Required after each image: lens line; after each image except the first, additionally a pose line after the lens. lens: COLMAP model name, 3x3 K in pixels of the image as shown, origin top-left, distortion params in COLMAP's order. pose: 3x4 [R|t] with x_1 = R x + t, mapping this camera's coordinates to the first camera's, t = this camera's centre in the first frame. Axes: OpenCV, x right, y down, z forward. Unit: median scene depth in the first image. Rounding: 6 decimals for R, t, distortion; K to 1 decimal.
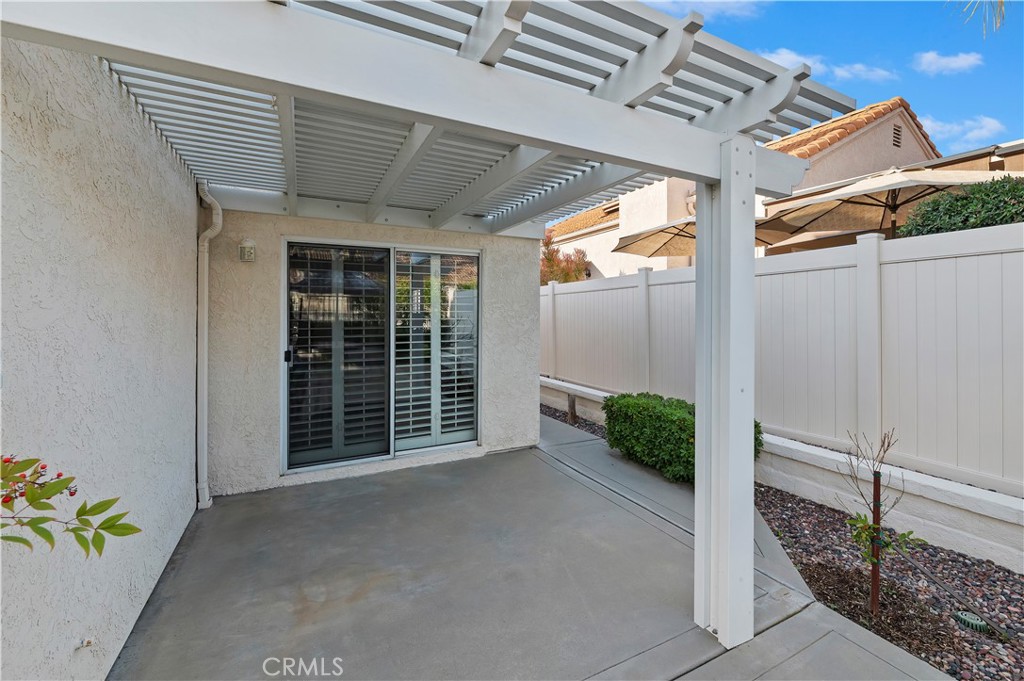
lens RADIAL K [[430.6, 0, 524.6], [0, 430.6, 314.4], [0, 0, 1]] dist [-0.000863, -0.000090]
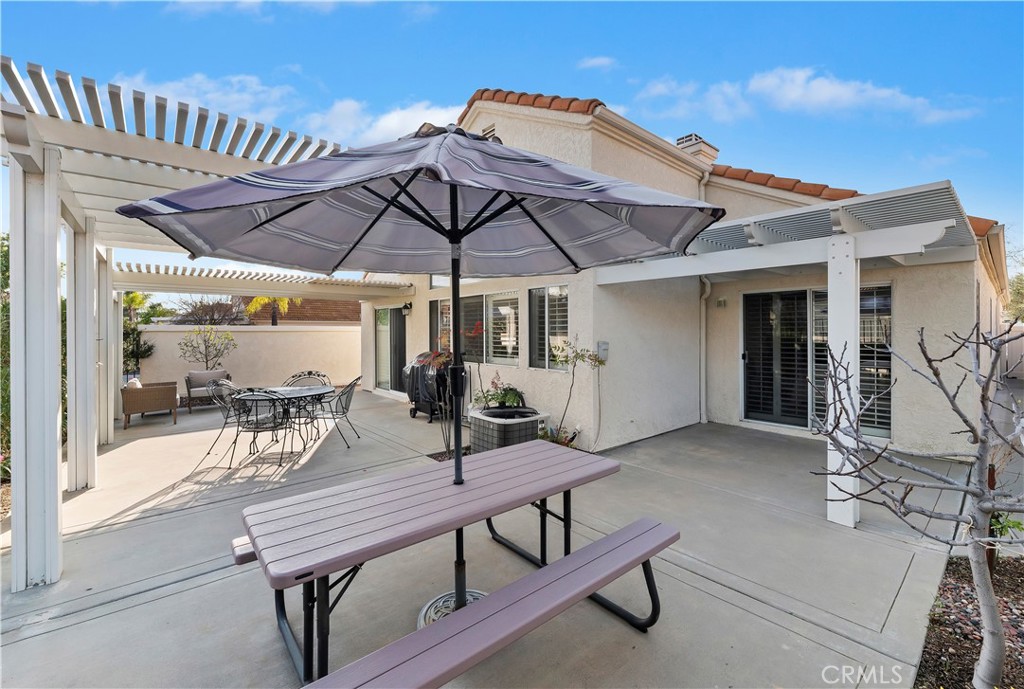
lens RADIAL K [[429.5, 0, 513.2], [0, 429.5, 333.4], [0, 0, 1]] dist [-0.002063, -0.000169]
pose [[0.221514, 0.002923, -0.975153, 1.141055], [0.001668, 0.999993, 0.003376, -0.010365], [0.975156, -0.002374, 0.221508, -0.406085]]
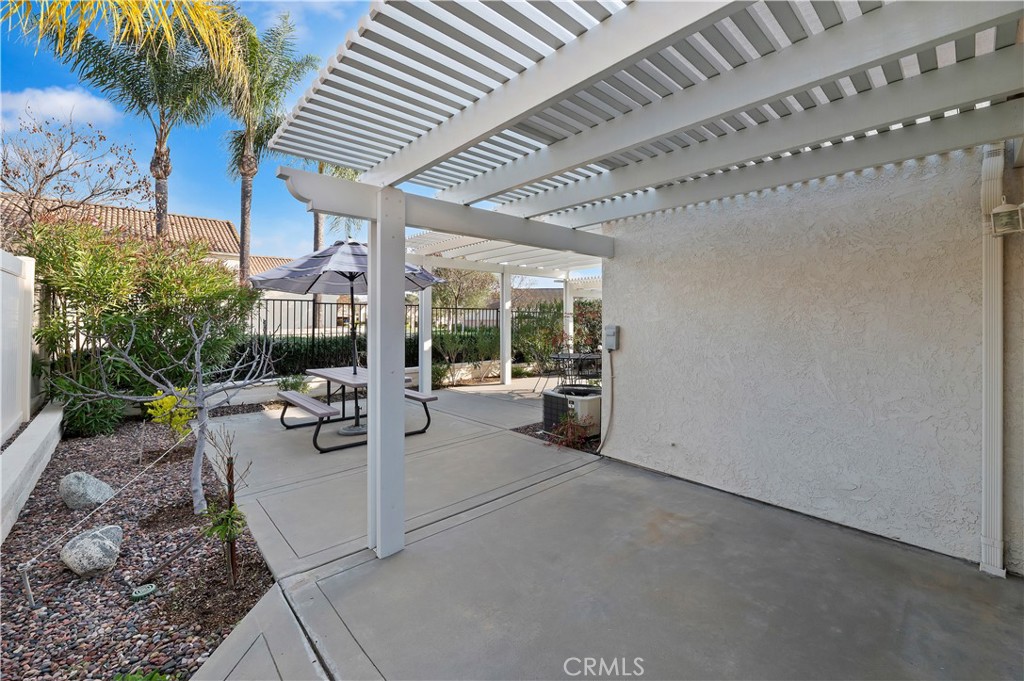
lens RADIAL K [[415.8, 0, 516.8], [0, 415.8, 329.7], [0, 0, 1]] dist [0.000284, -0.000021]
pose [[-0.966094, 0.006147, -0.258116, 0.247385], [-0.000147, 0.999703, 0.024359, 0.004068], [0.258189, 0.023571, -0.965807, 1.487590]]
